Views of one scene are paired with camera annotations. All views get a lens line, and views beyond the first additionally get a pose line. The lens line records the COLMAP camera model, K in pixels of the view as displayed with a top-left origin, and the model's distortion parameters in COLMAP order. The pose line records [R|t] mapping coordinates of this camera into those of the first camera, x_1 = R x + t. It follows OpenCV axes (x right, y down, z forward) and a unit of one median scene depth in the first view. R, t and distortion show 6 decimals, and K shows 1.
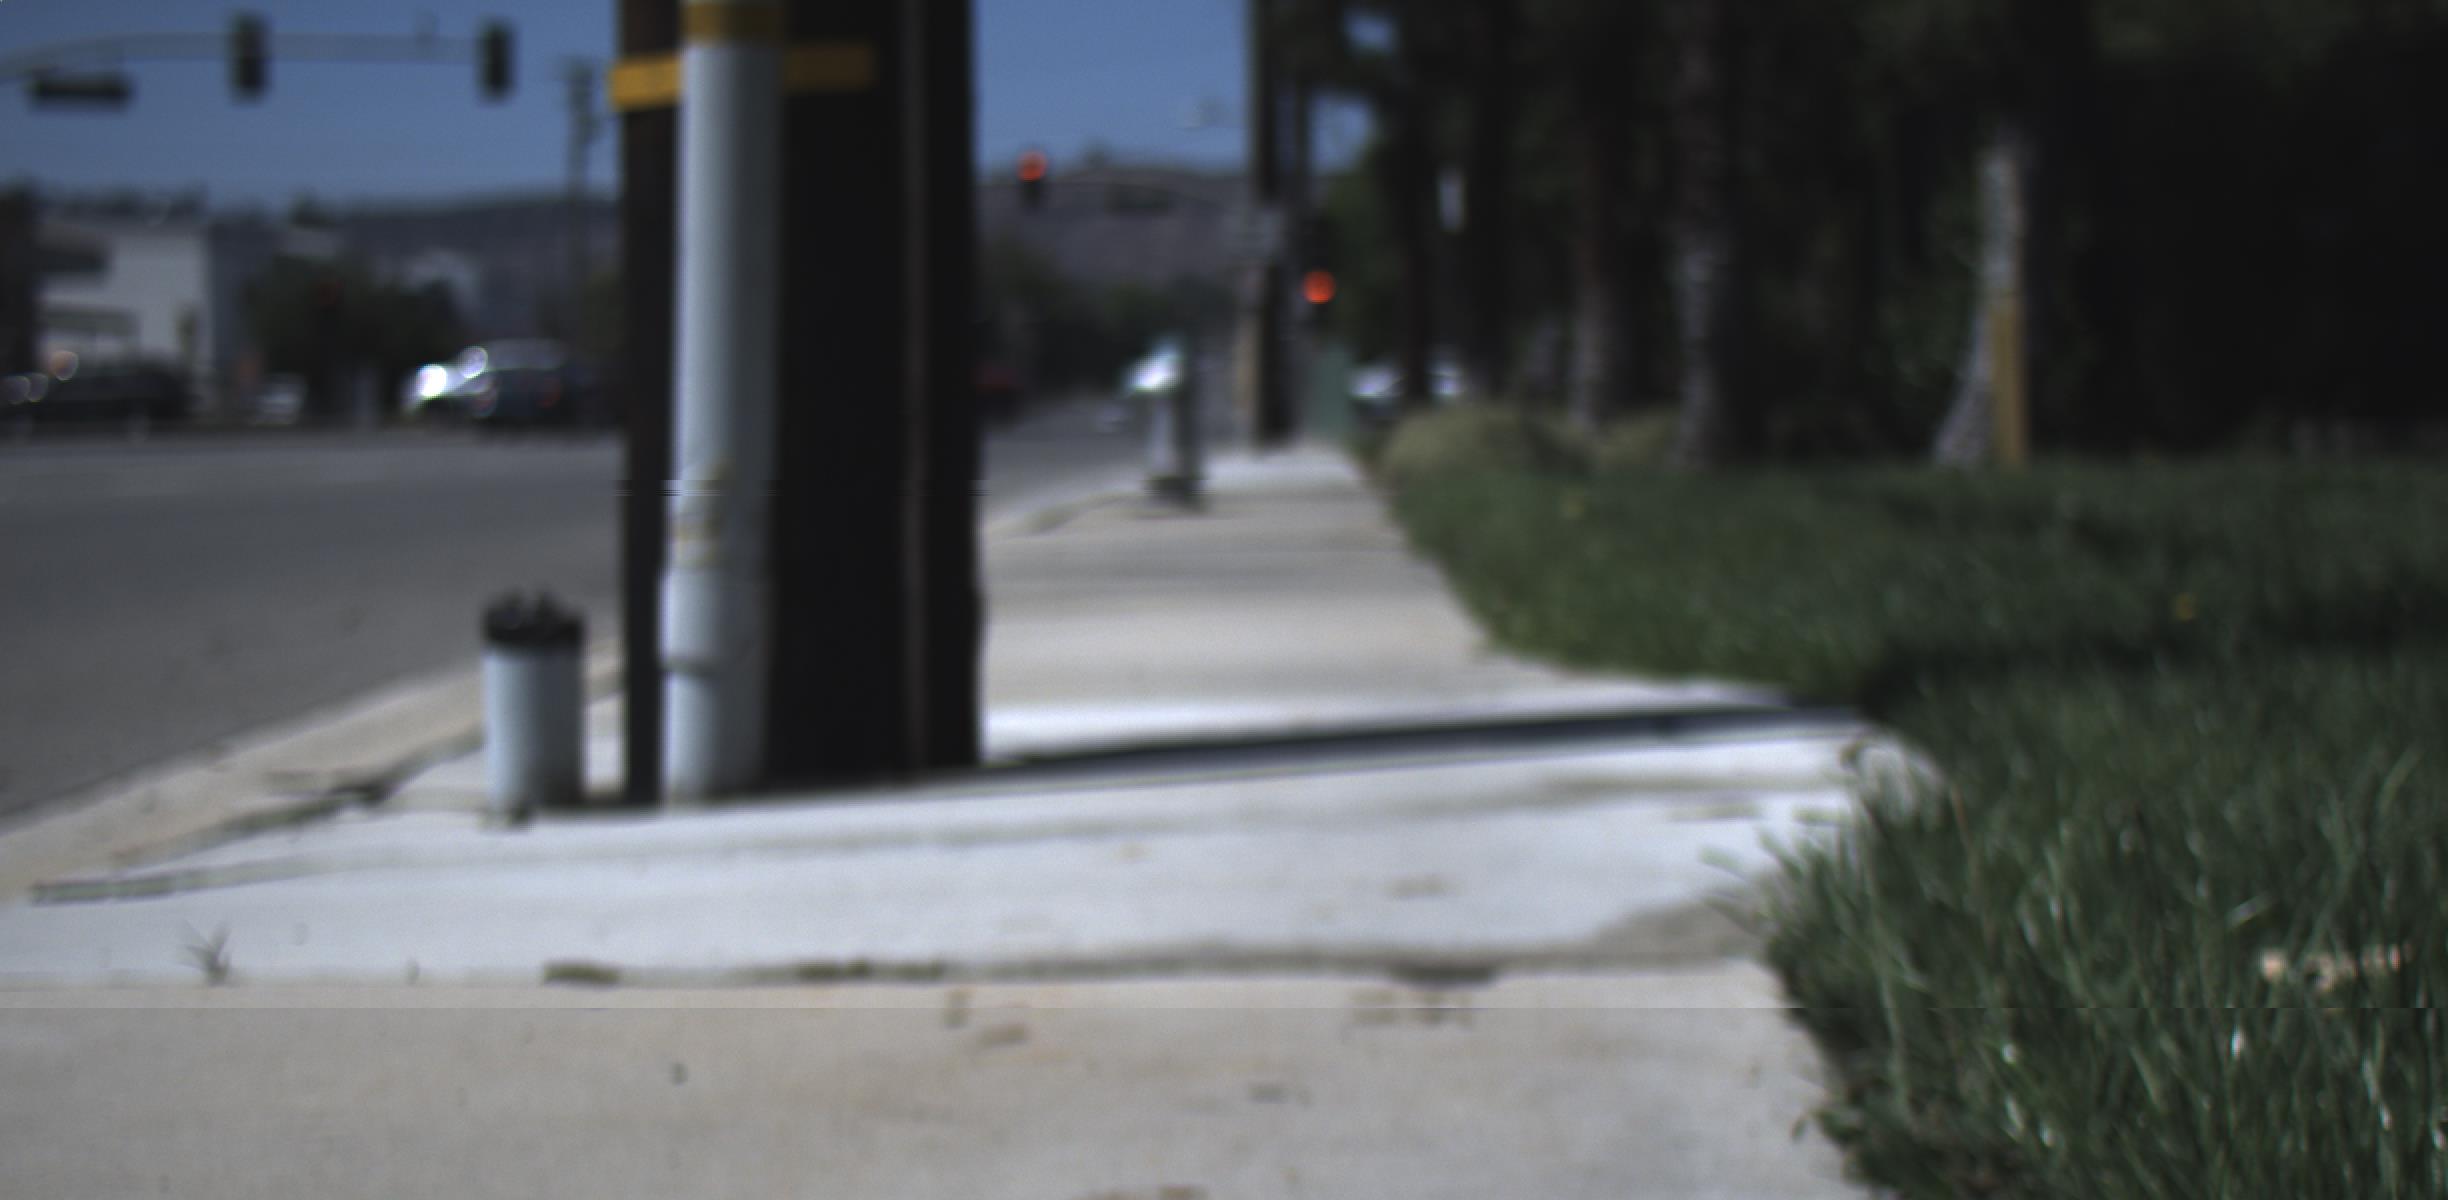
lens RADIAL K [[7439.6, 0, 1224.0], [0, 7439.6, 600.0], [0, 0, 1]] dist [0.011878, -0.501597]
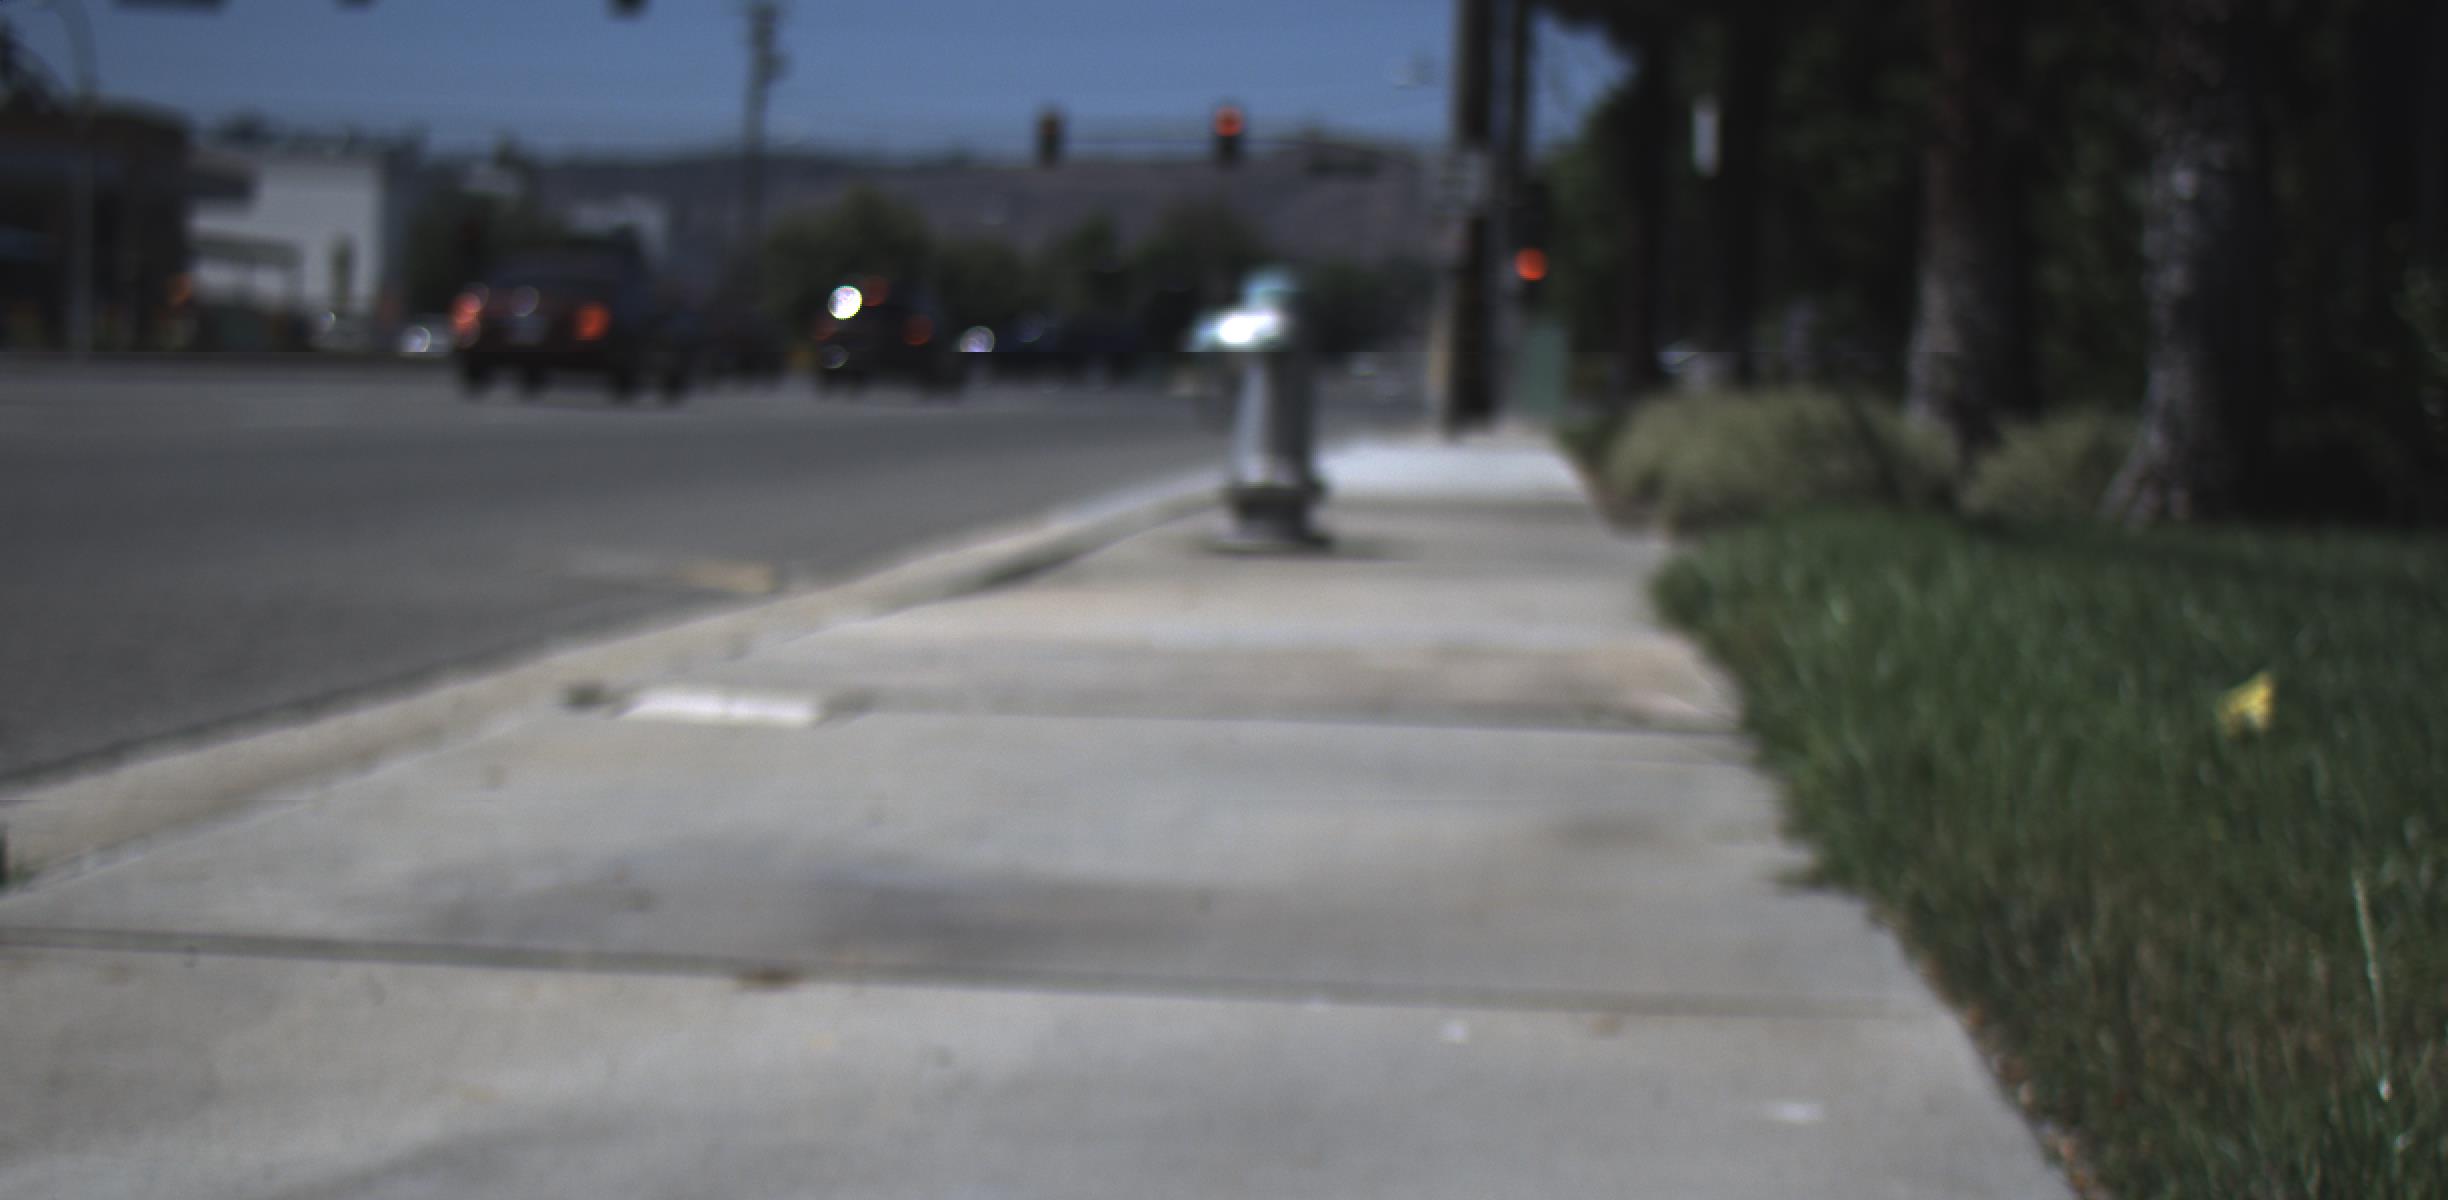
lens RADIAL K [[4194.5, 0, 1225.7], [0, 4194.5, 497.5], [0, 0, 1]] dist [0.011823, 0.001785]
pose [[0.997485, 0.042169, -0.056961, 0.007581], [-0.042190, 0.999109, 0.000841, -0.015129], [0.056946, 0.001564, 0.998376, 0.614494]]
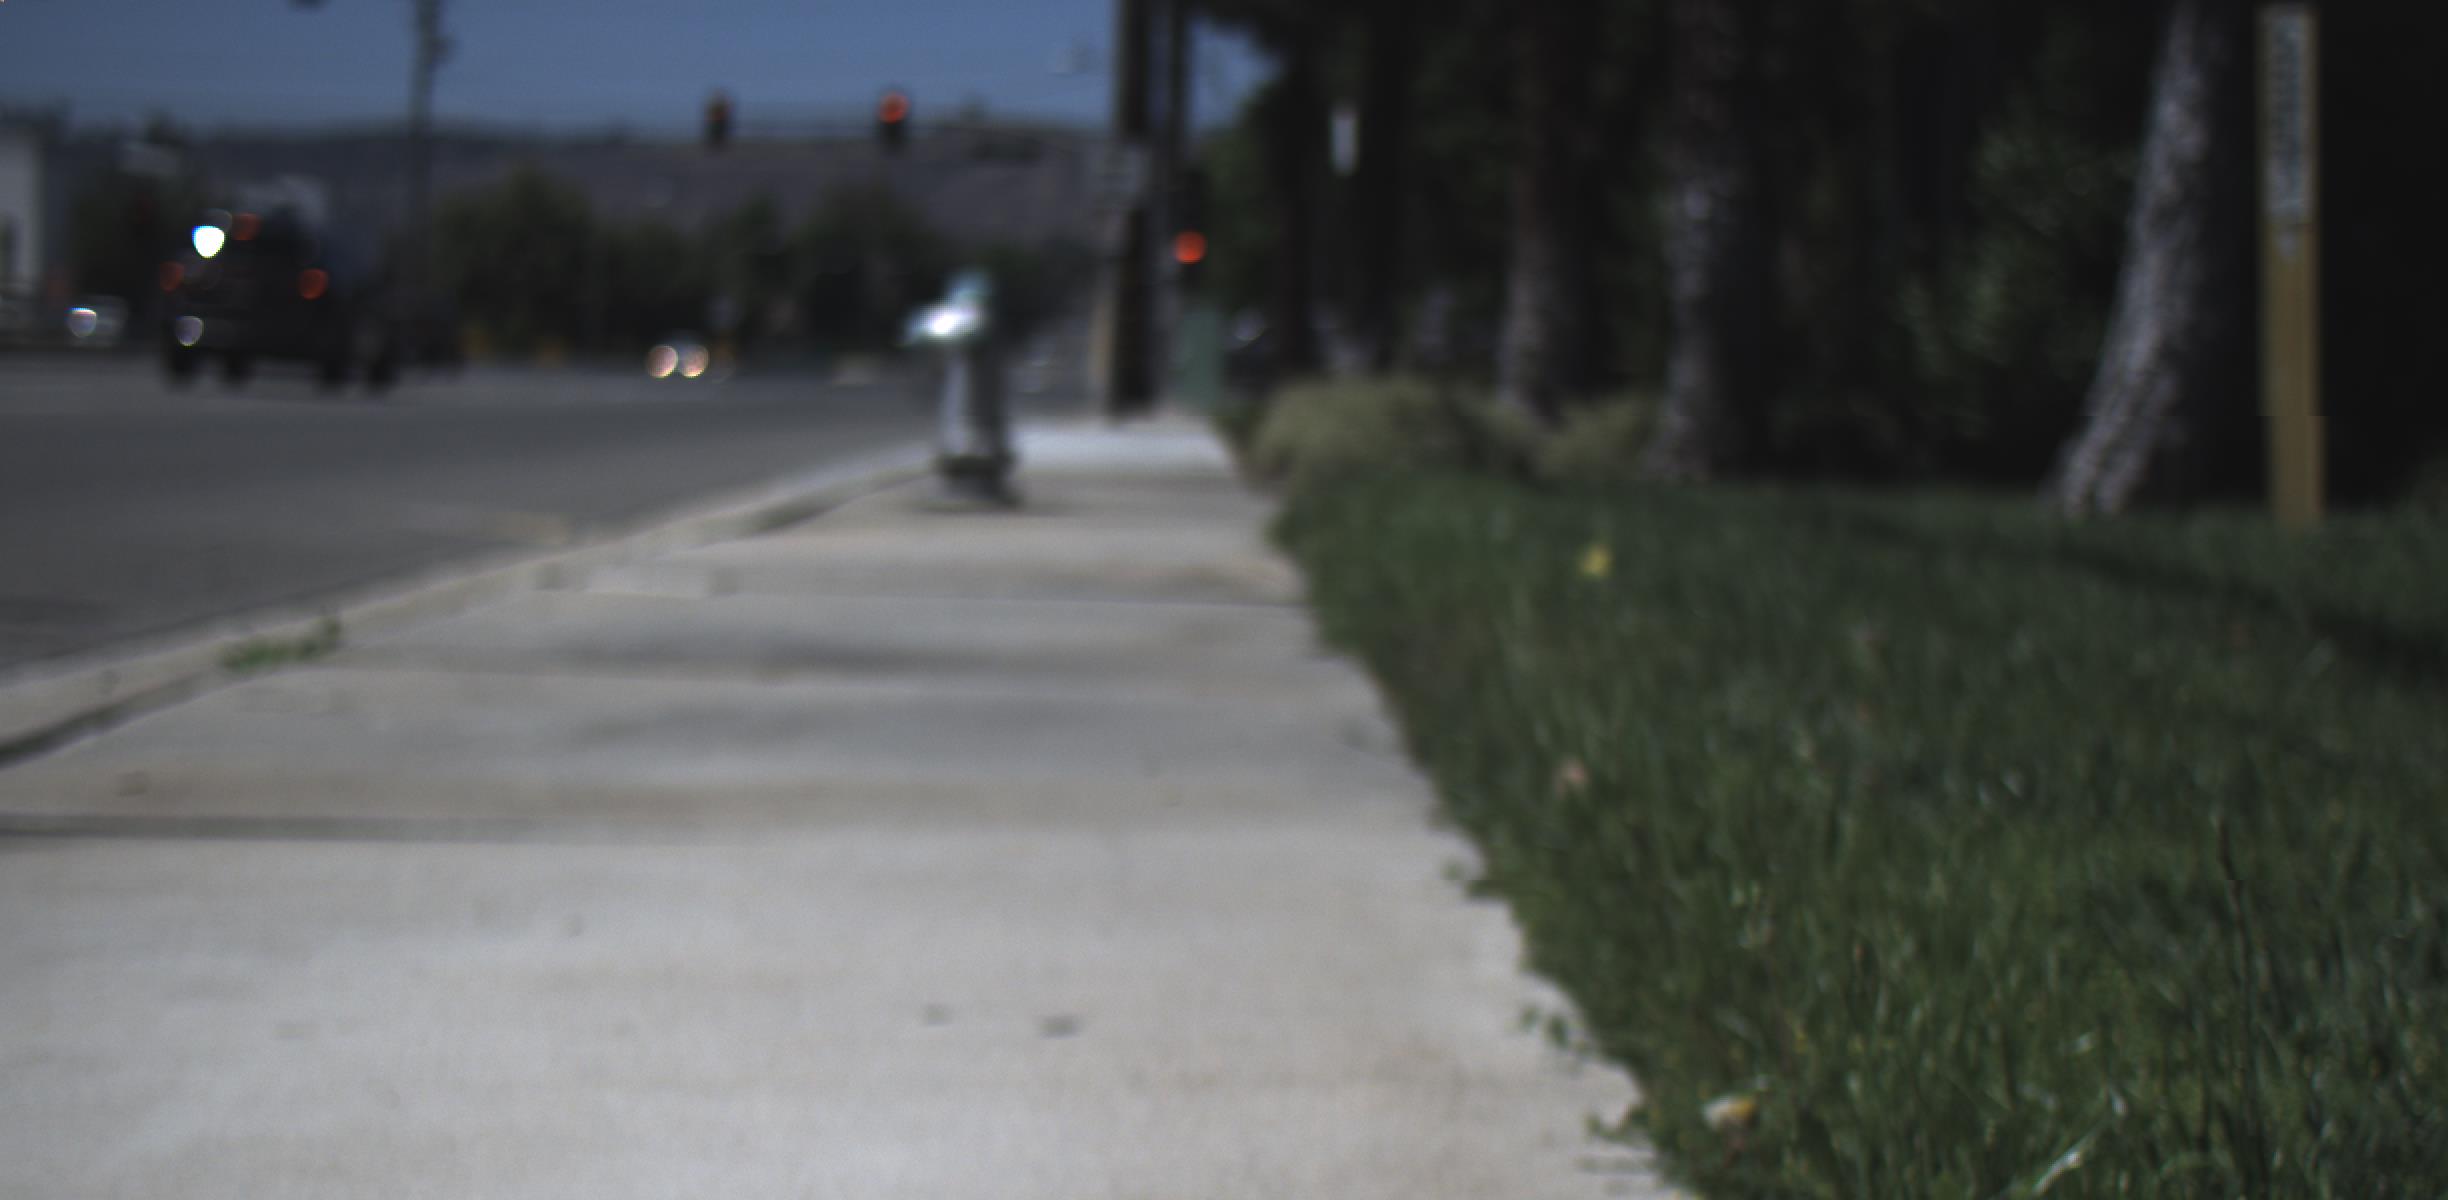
lens RADIAL K [[4676.8, 0, 1224.0], [0, 4676.8, 600.0], [0, 0, 1]] dist [0.251833, -0.148108]
pose [[0.999111, 0.036672, 0.020771, 0.008205], [-0.037134, 0.999061, 0.022333, -0.013362], [-0.019933, -0.023084, 0.999535, 0.513027]]
